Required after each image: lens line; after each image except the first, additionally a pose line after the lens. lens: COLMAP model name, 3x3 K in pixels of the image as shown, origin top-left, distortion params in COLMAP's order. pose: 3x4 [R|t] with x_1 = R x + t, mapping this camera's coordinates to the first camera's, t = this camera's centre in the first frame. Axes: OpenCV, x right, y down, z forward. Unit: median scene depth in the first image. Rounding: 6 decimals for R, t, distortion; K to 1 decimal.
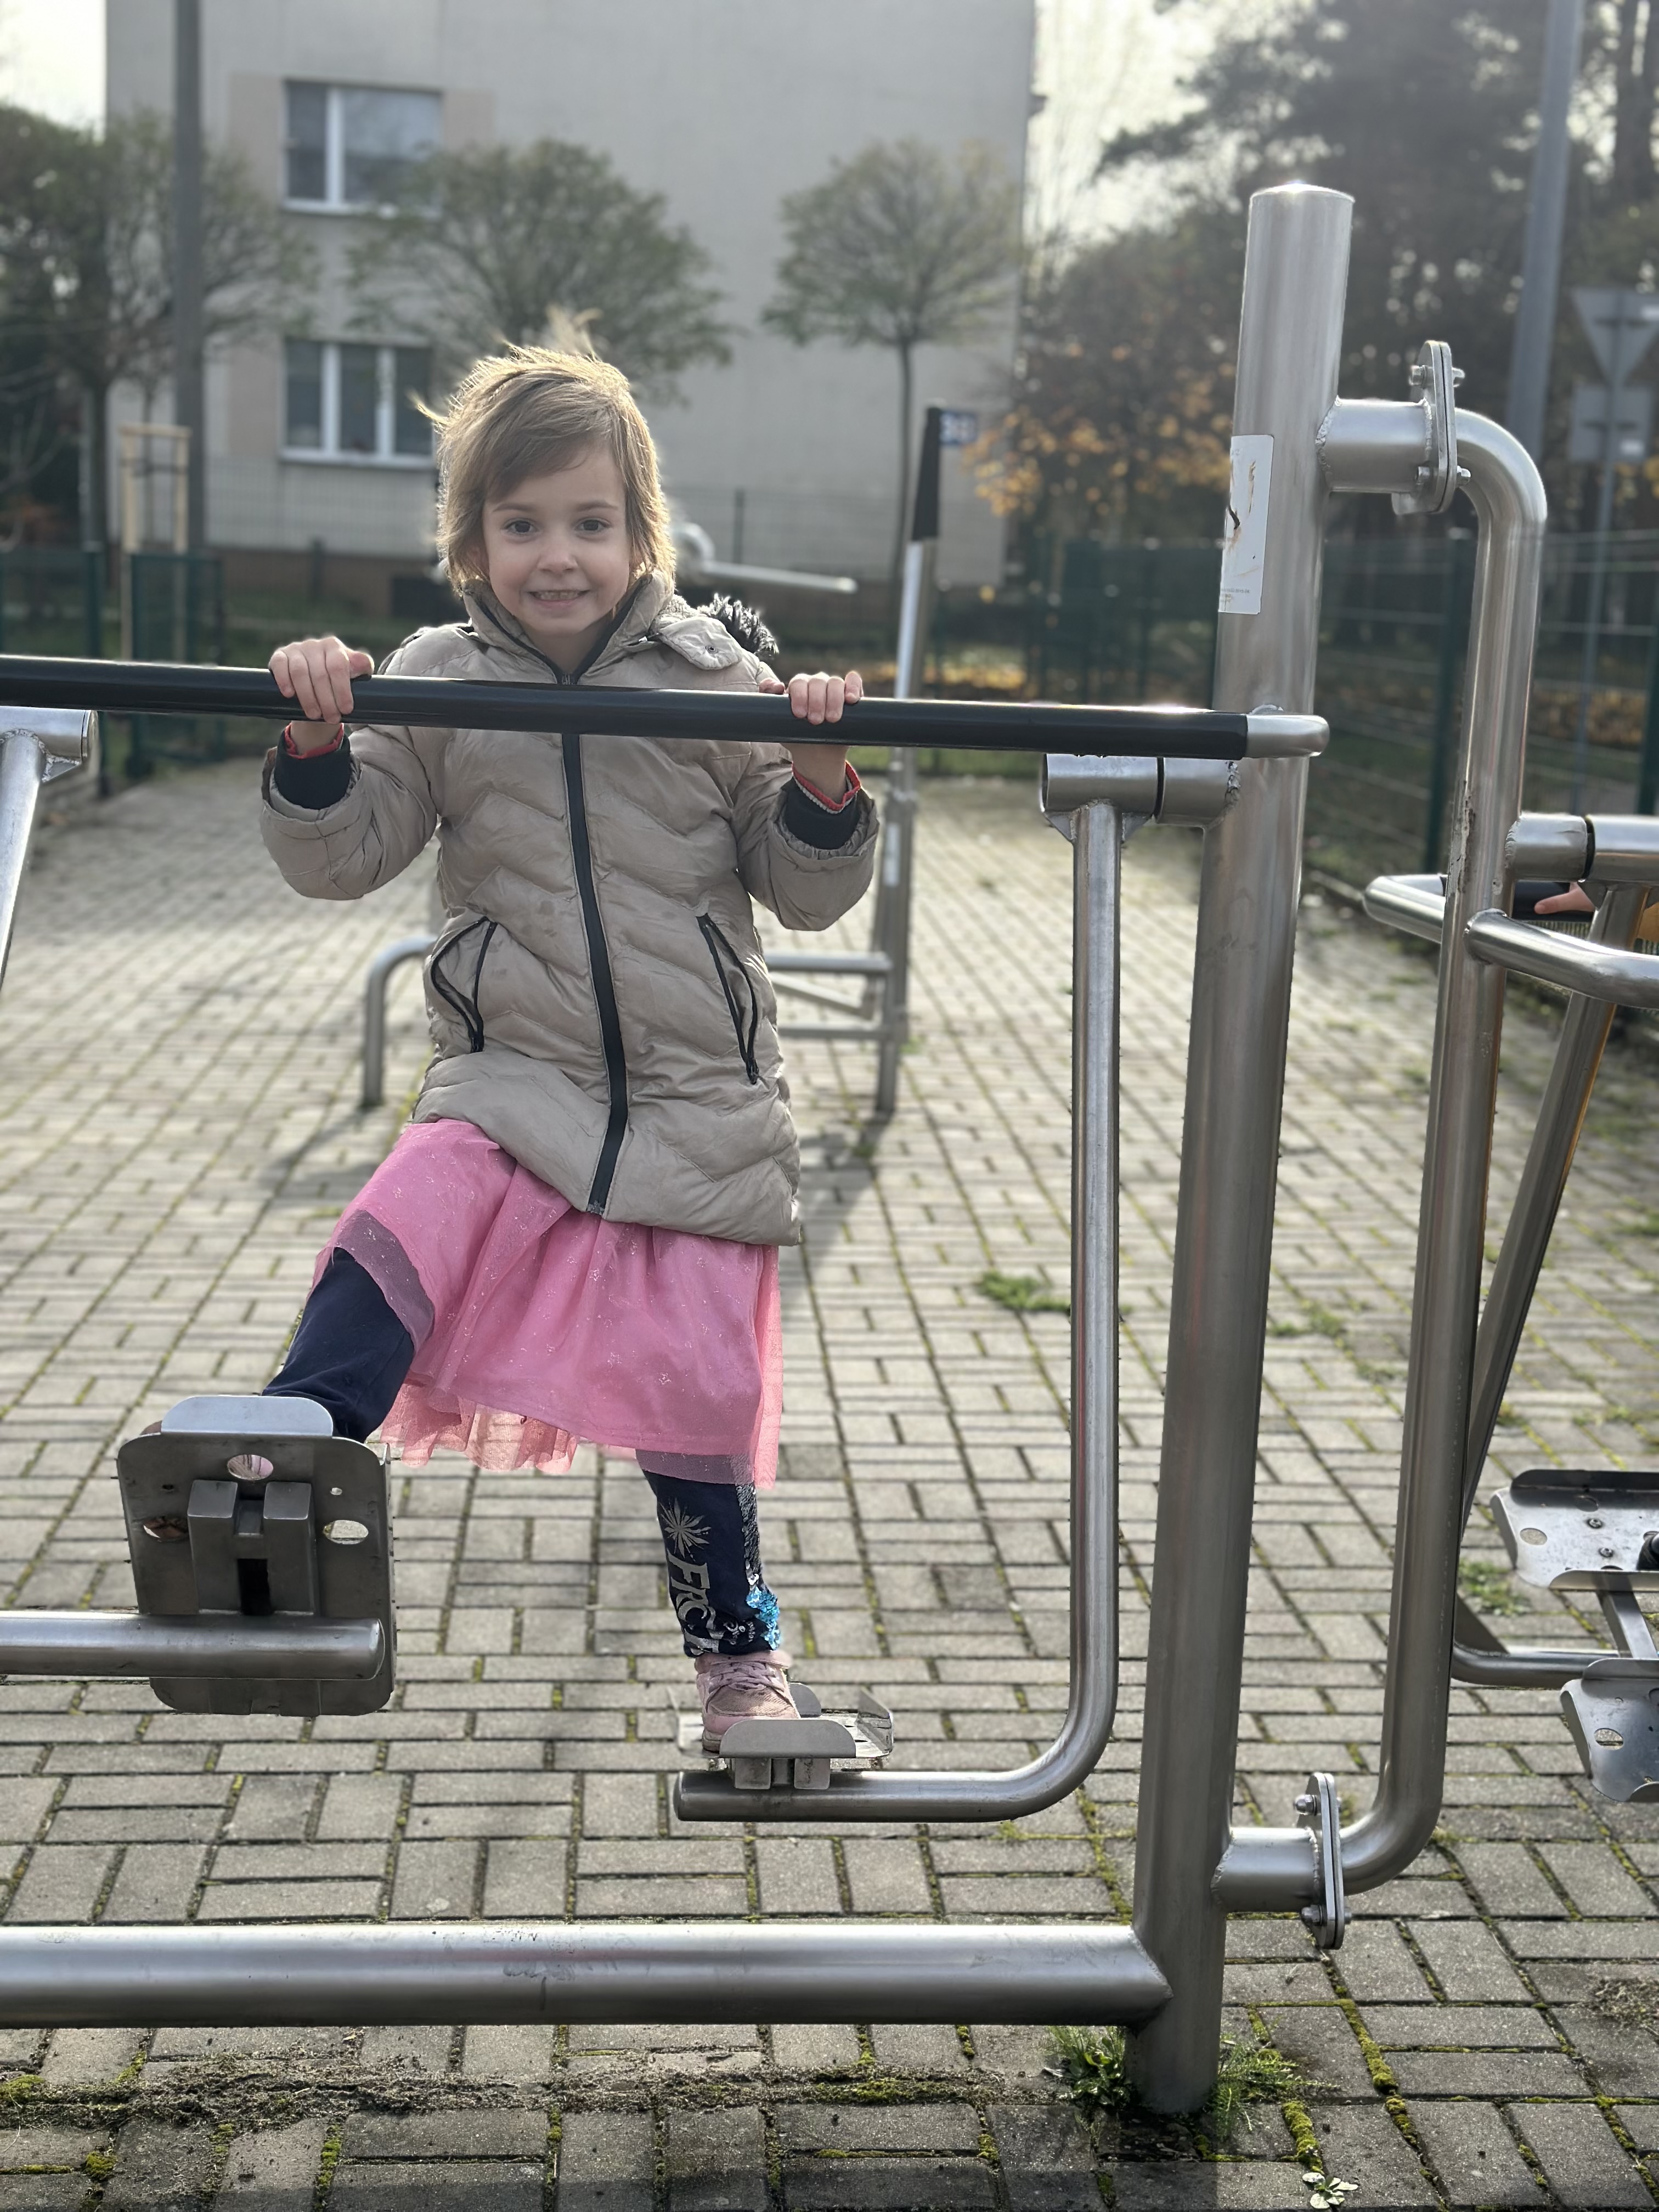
lens RADIAL K [[3062.8, 0, 833.5], [0, 3062.8, 1135.5], [0, 0, 1]] dist [0.215263, -0.445804]
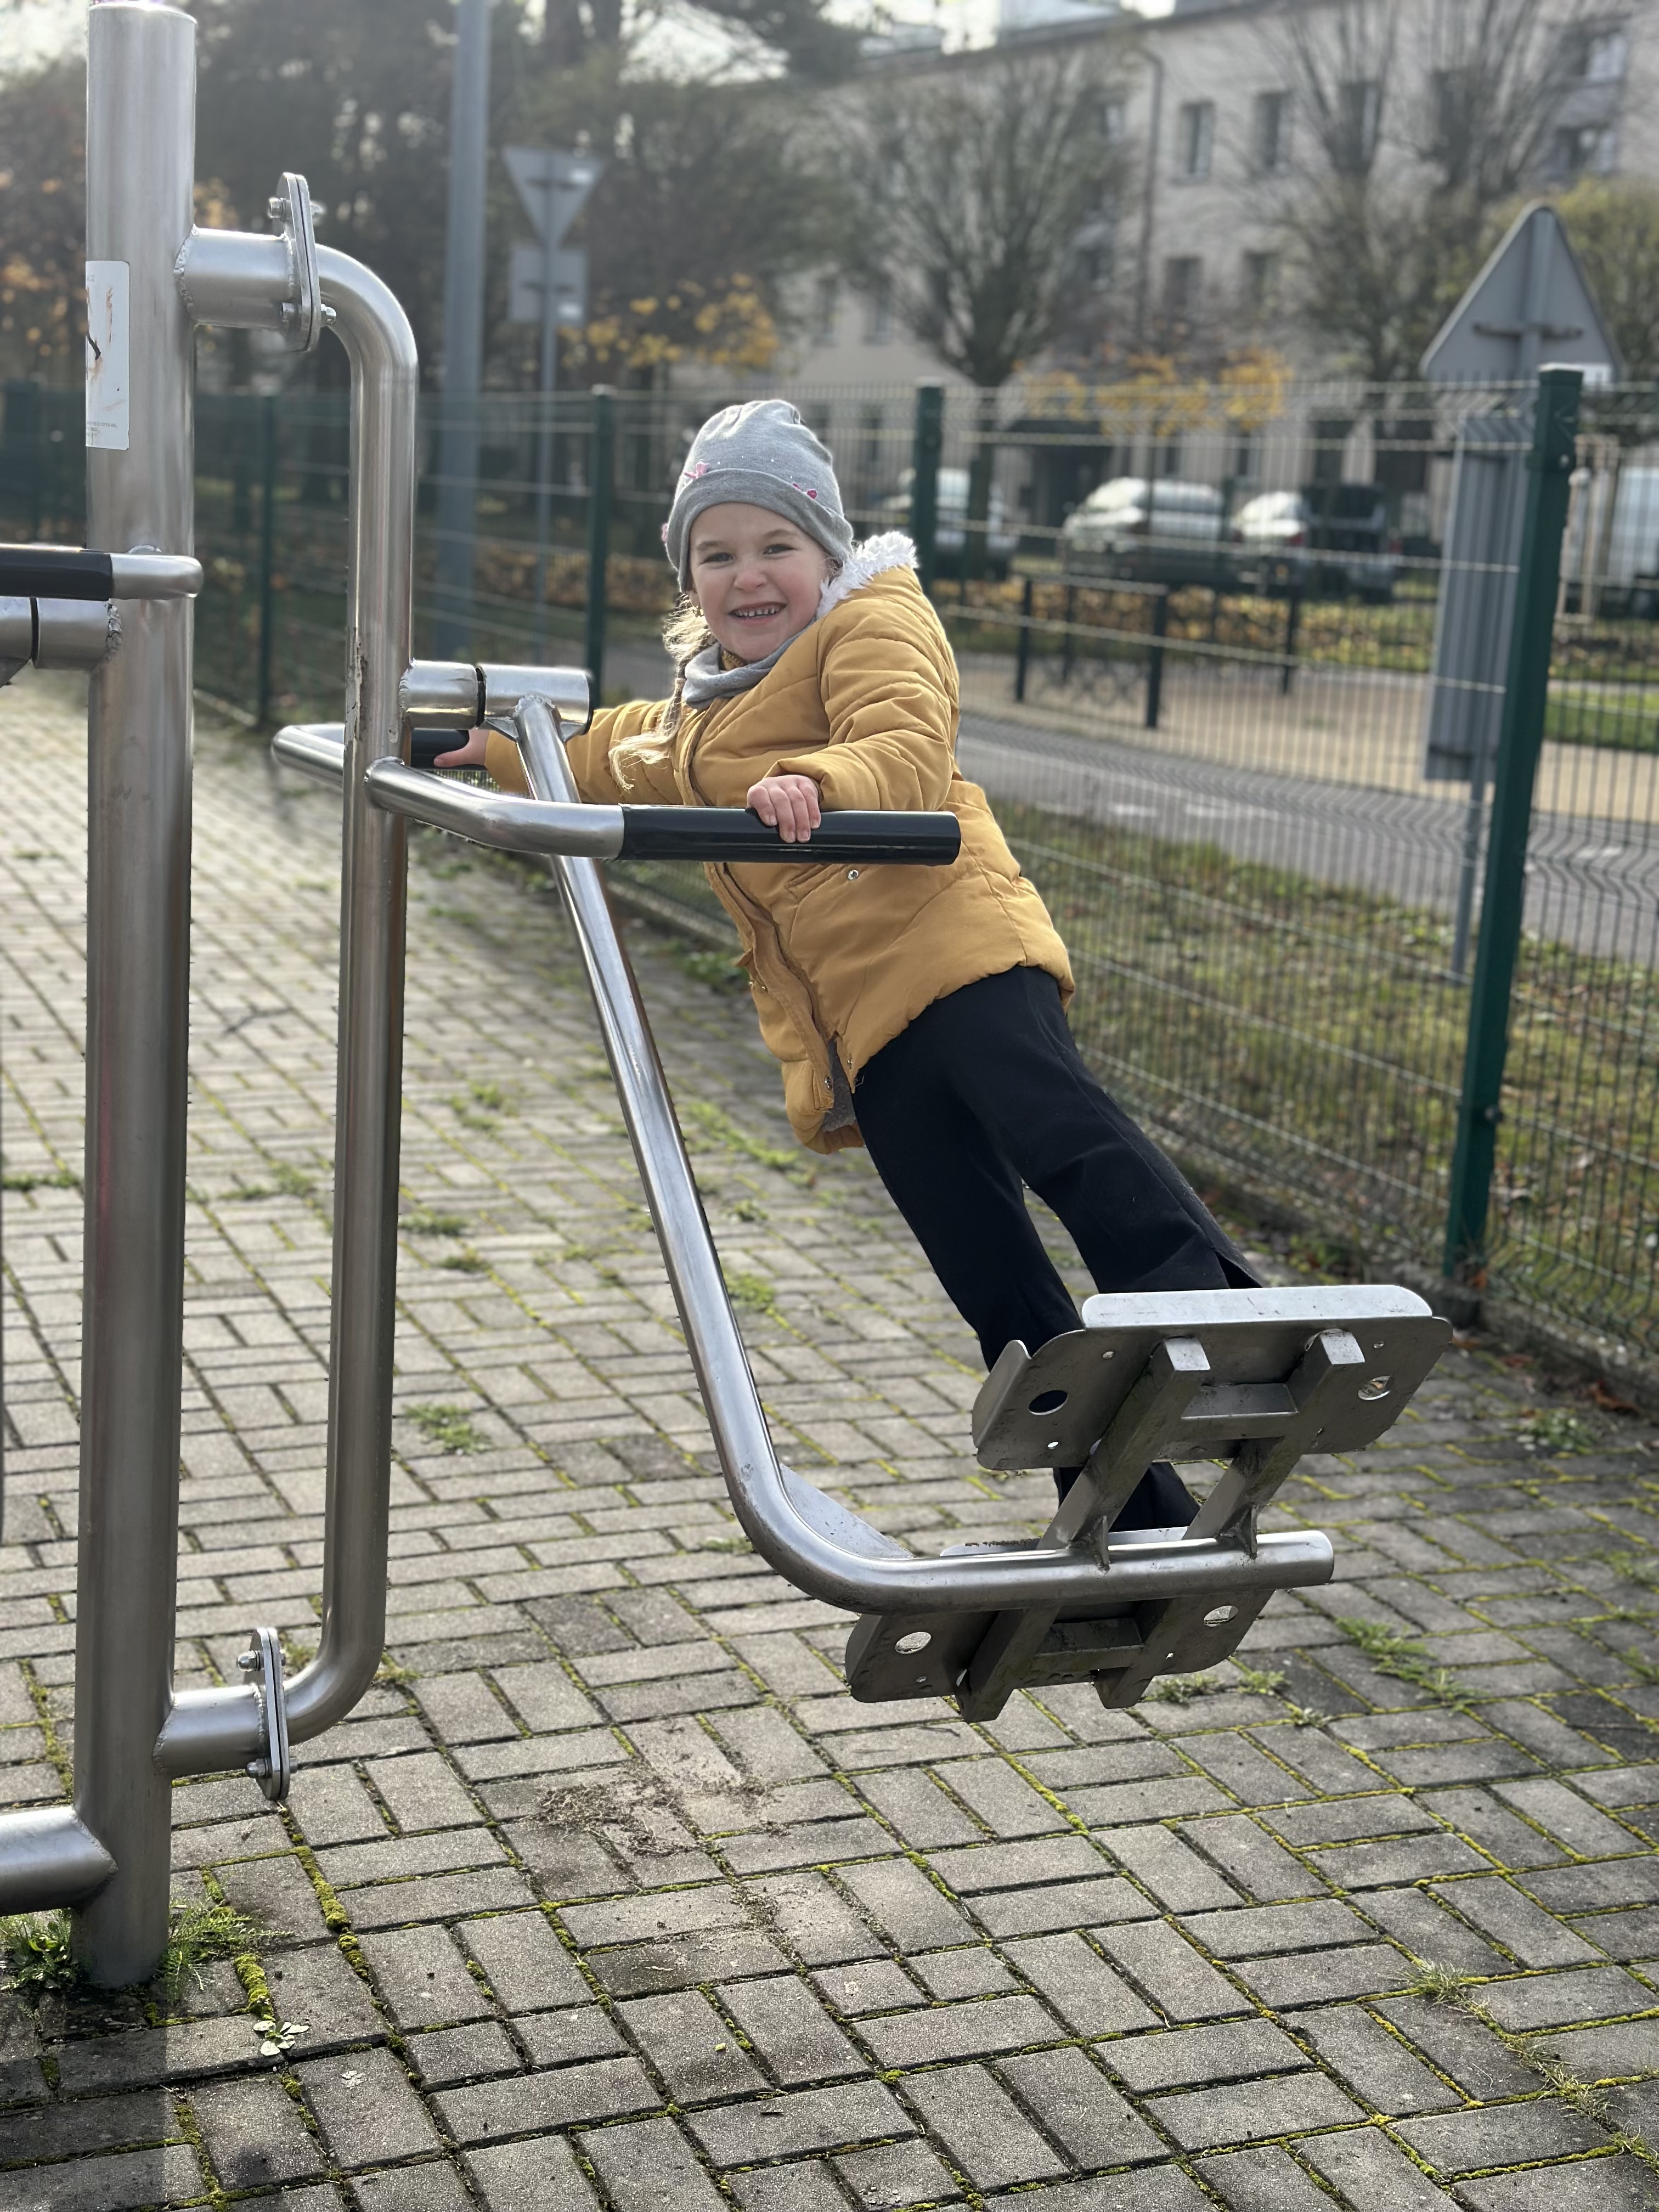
lens RADIAL K [[3062.8, 0, 833.5], [0, 3062.8, 1135.5], [0, 0, 1]] dist [0.215263, -0.445804]
pose [[0.948035, -0.055699, 0.313252, 0.025488], [0.041817, 0.997830, 0.050868, 0.003927], [-0.315405, -0.035125, 0.948307, 0.001253]]
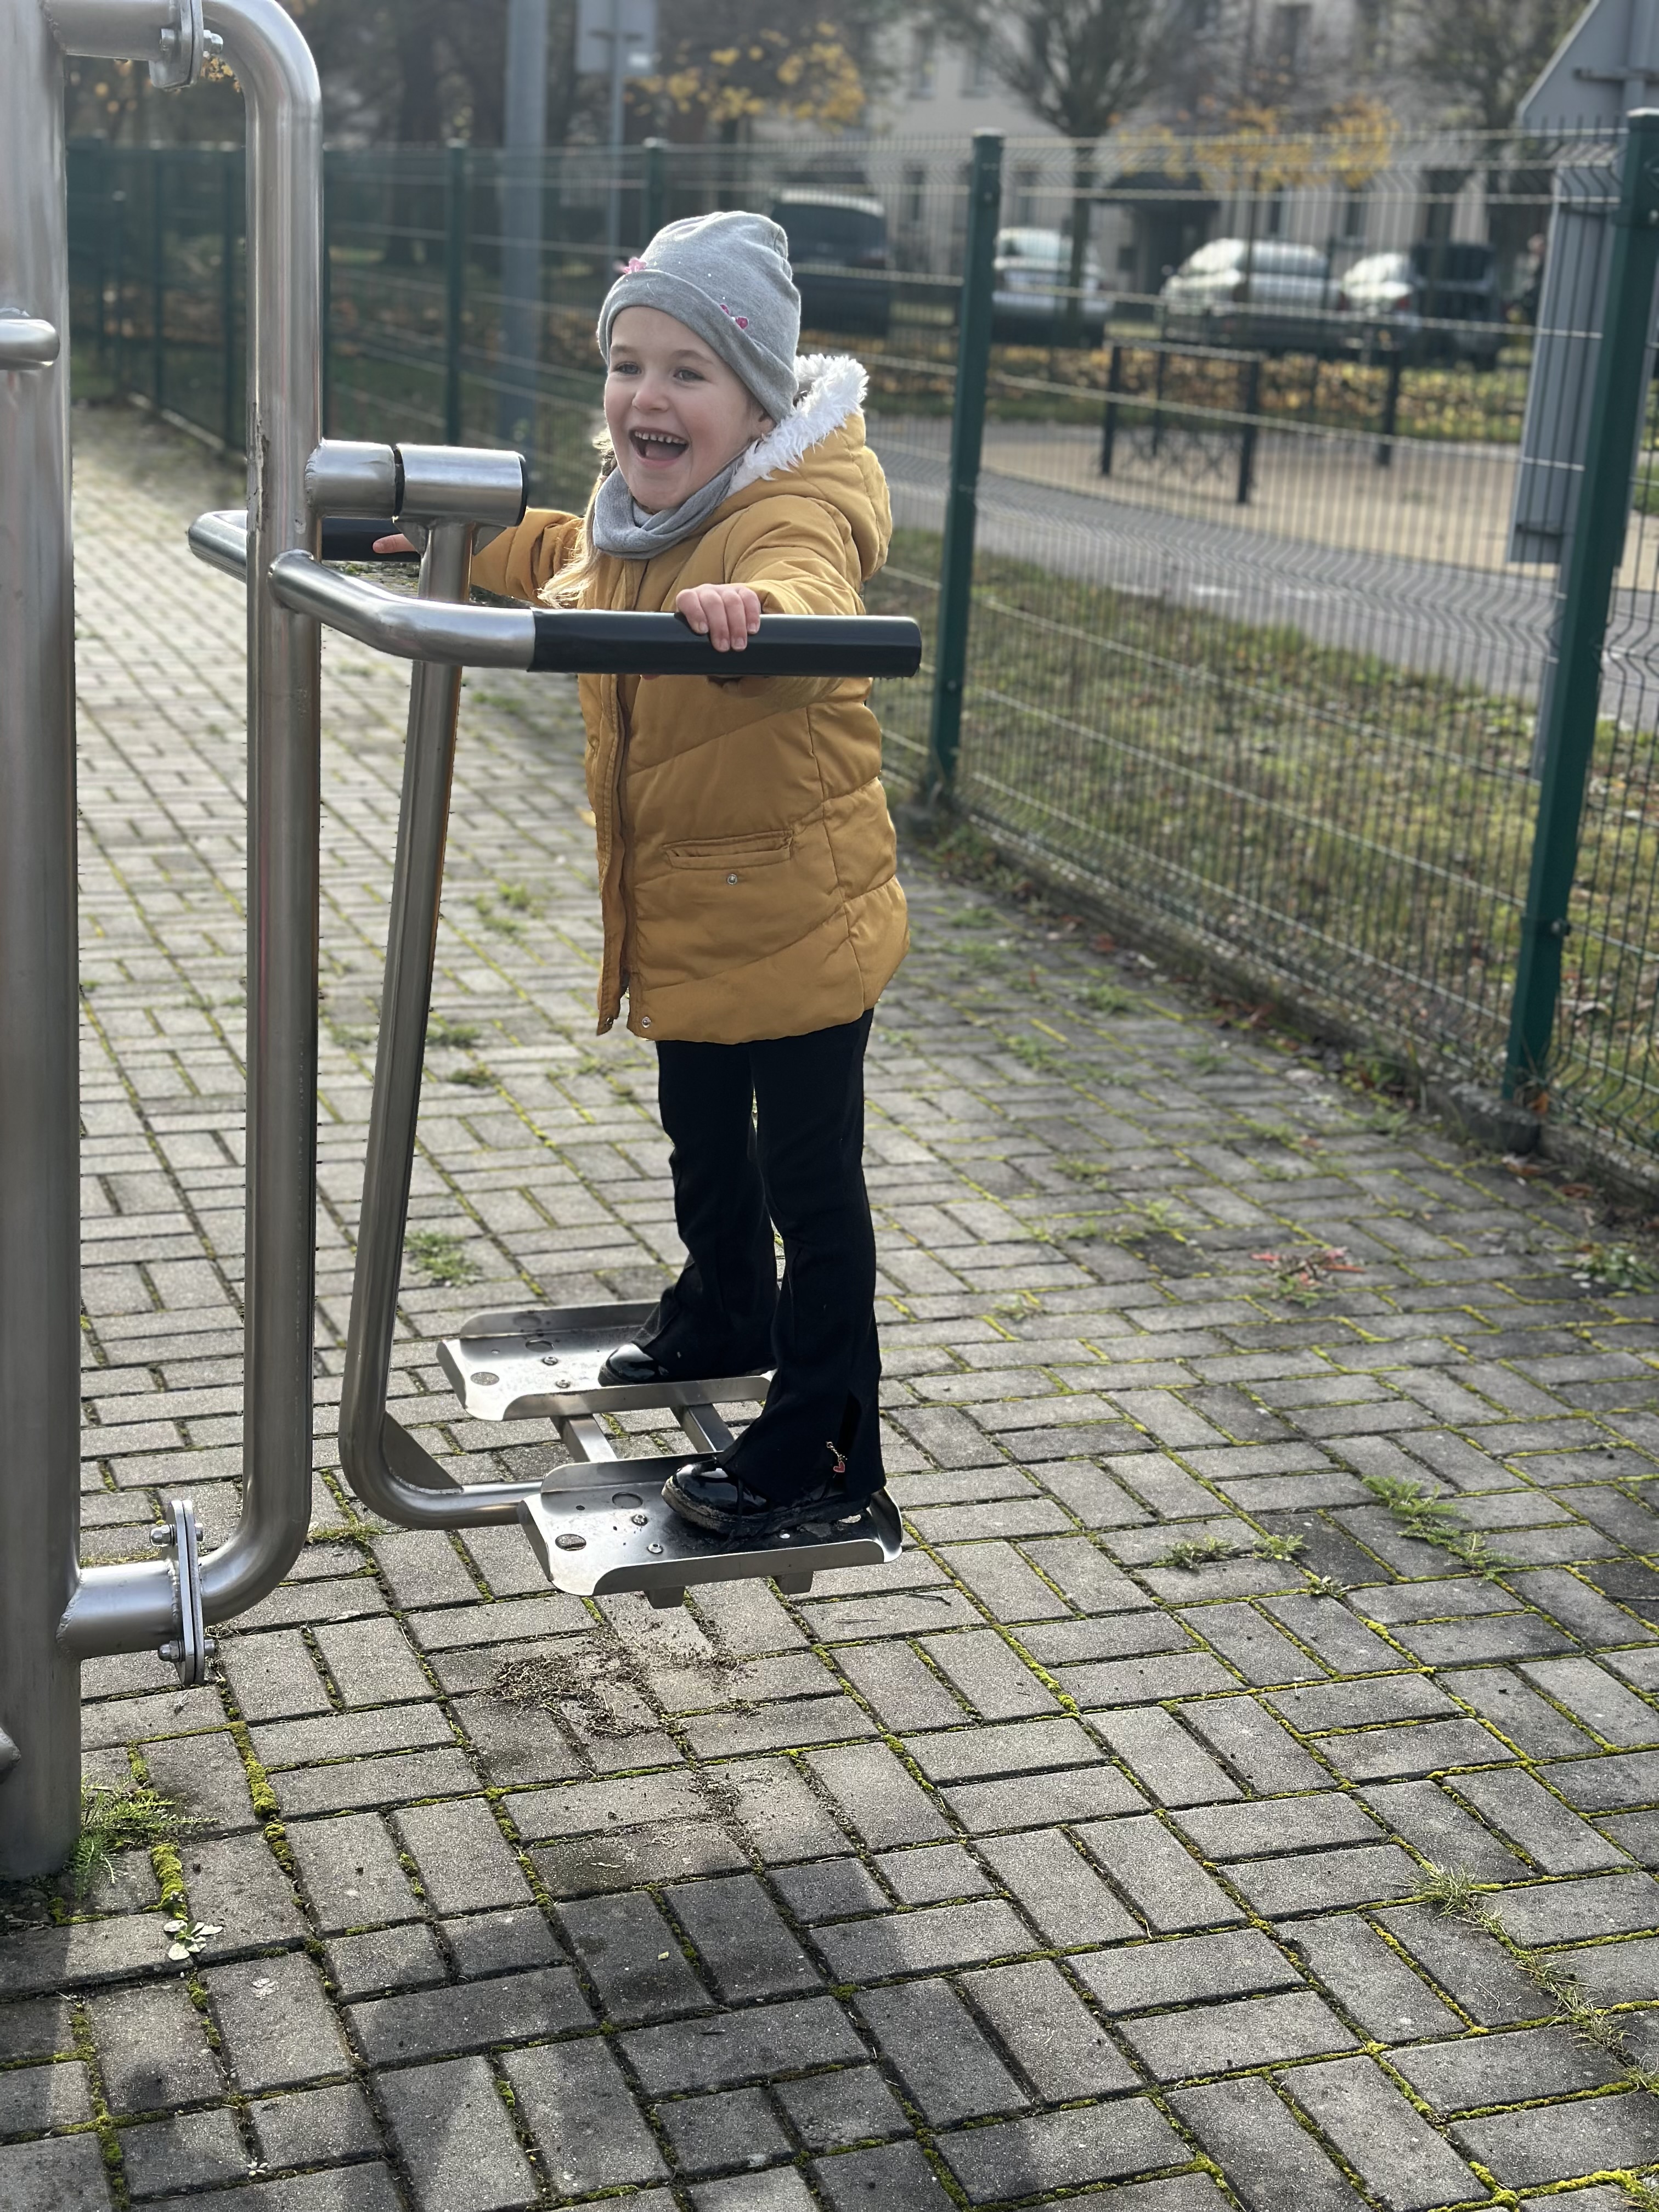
lens RADIAL K [[3064.7, 0, 833.7], [0, 3064.7, 1126.2], [0, 0, 1]] dist [0.211303, -0.433716]
pose [[0.957377, -0.068831, 0.280520, 0.085865], [0.036883, 0.992373, 0.117621, -0.006274], [-0.286477, -0.102262, 0.952614, 0.069148]]
